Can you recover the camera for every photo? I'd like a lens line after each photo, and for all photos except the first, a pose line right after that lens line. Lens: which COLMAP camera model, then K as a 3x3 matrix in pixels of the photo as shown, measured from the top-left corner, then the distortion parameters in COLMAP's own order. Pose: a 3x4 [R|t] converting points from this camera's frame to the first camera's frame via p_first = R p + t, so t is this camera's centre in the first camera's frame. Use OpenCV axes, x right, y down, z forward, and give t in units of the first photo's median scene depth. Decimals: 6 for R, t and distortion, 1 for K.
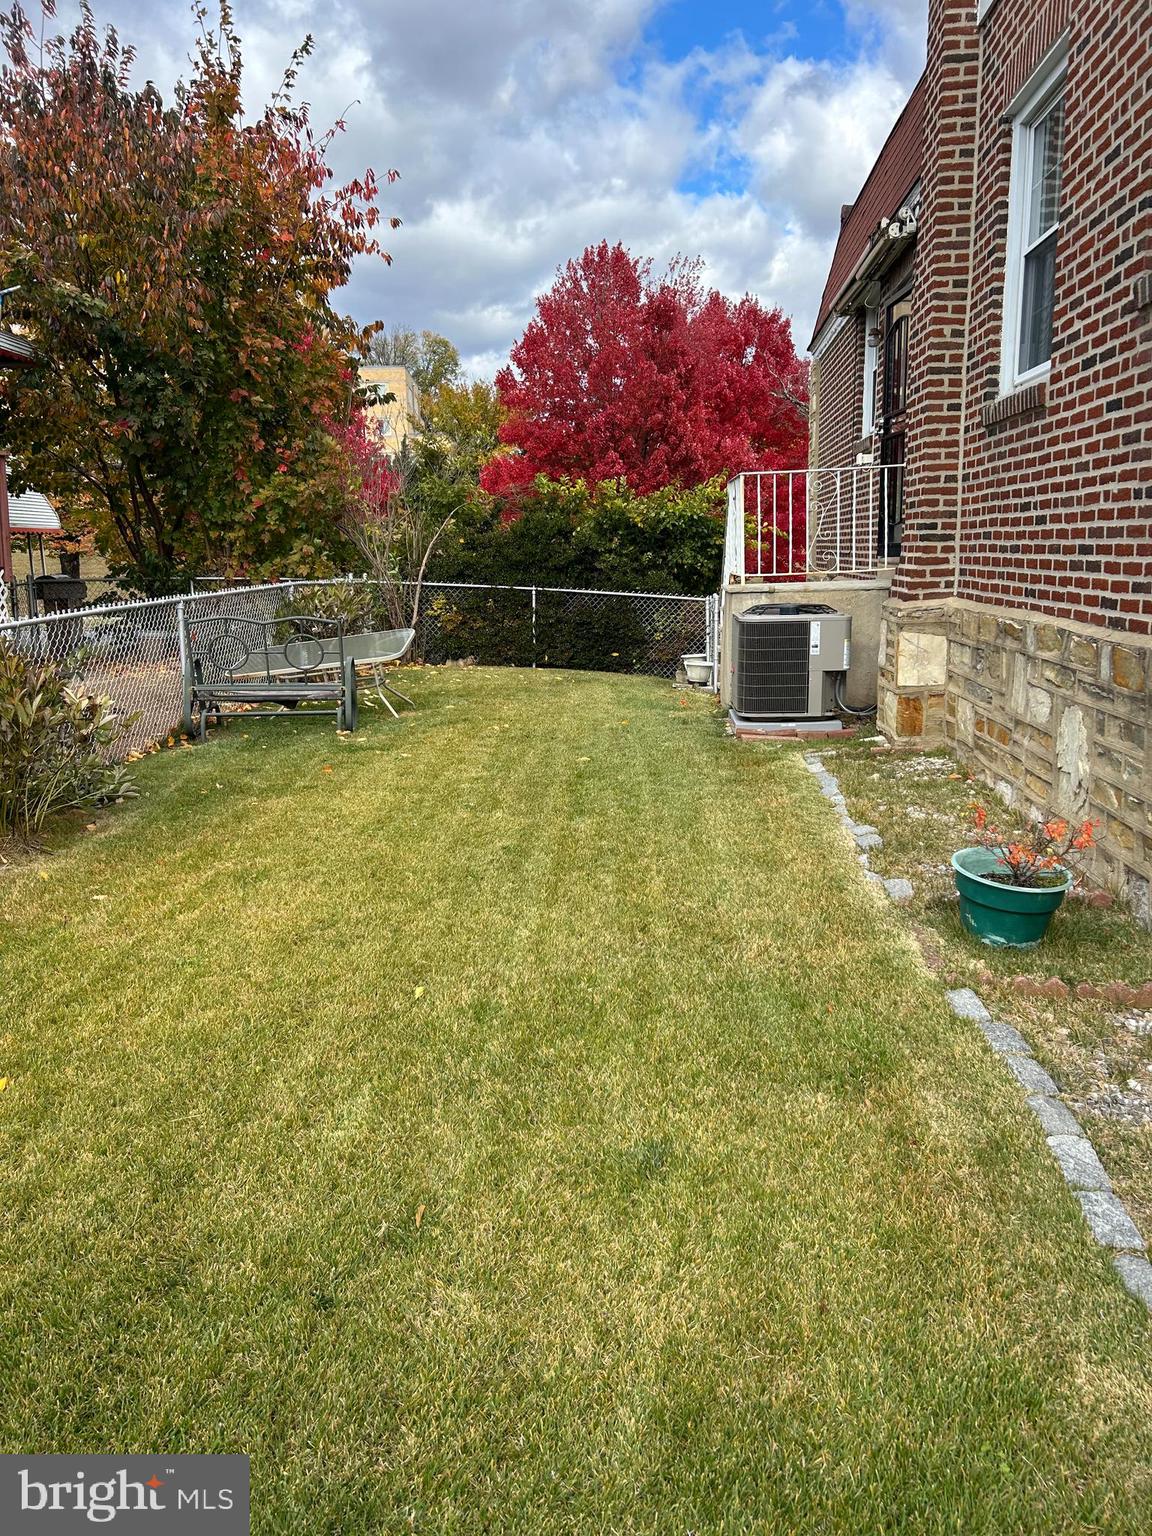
lens RADIAL K [[1150.1, 0, 576.0], [0, 1150.1, 768.0], [0, 0, 1]] dist [0.029203, -0.044561]
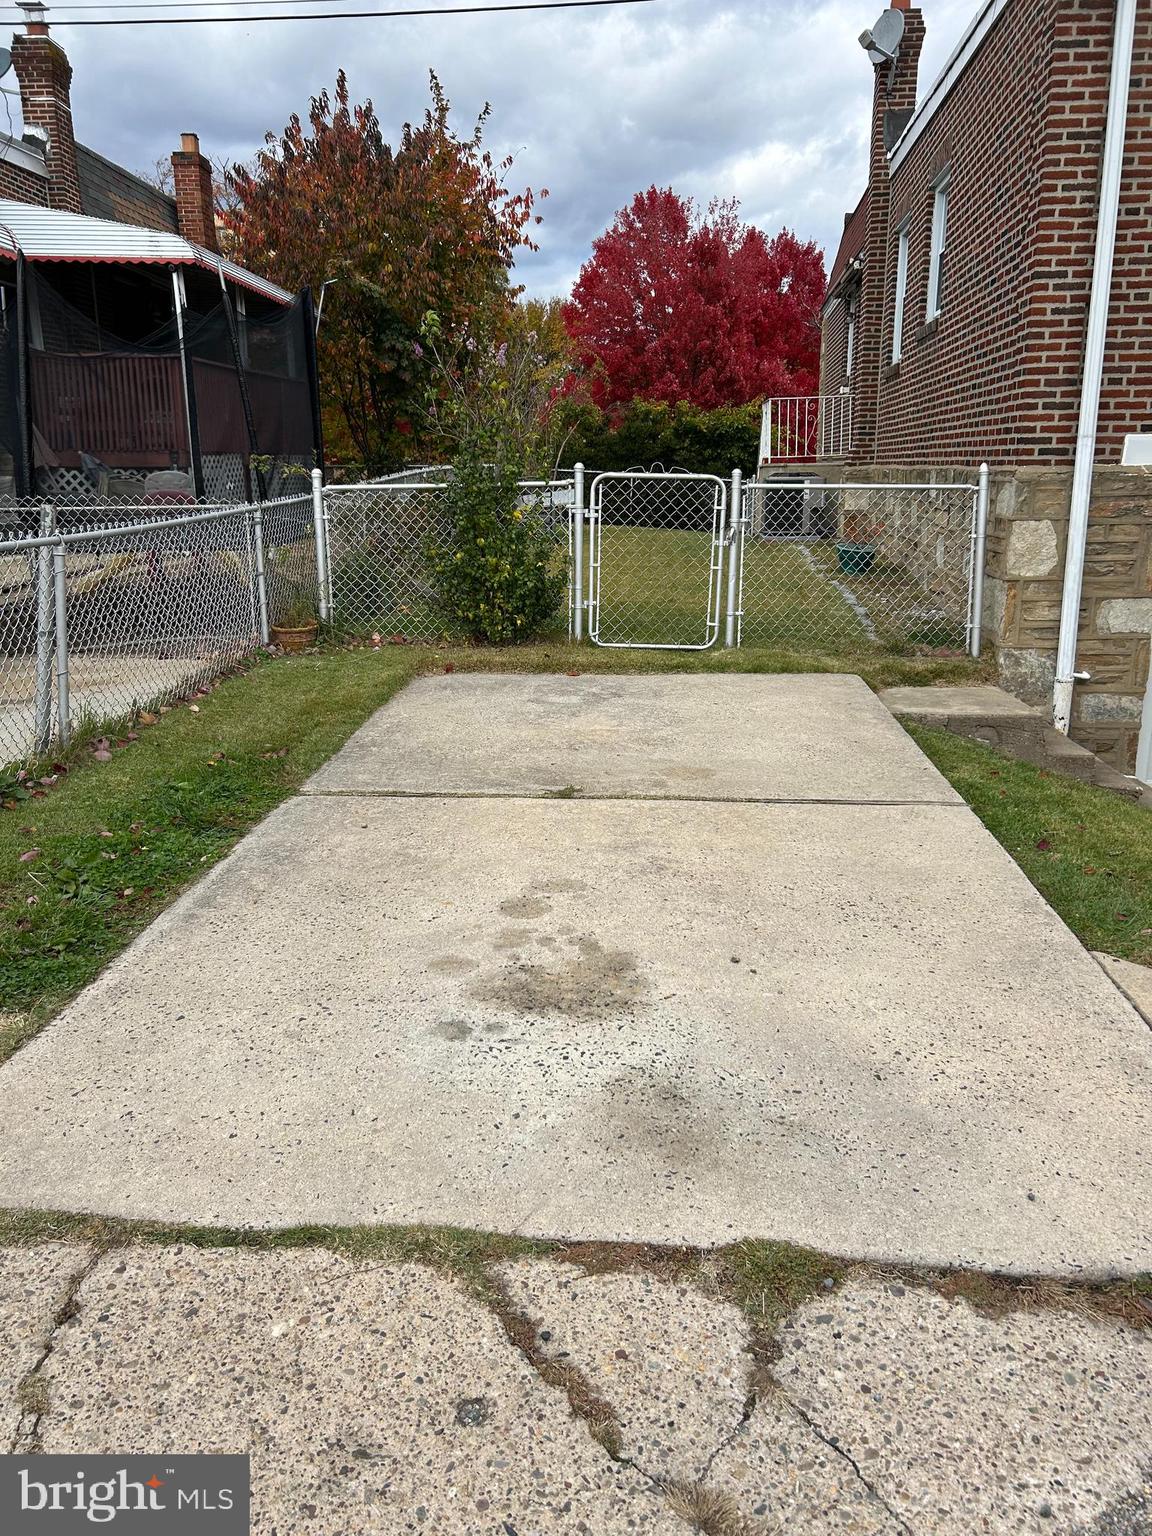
lens RADIAL K [[1150.1, 0, 576.0], [0, 1150.1, 768.0], [0, 0, 1]] dist [0.029203, -0.044561]
pose [[0.999620, 0.014572, -0.023406, -0.074894], [-0.012956, 0.997618, 0.067759, 0.138636], [0.024338, -0.067430, 0.997427, -0.581861]]
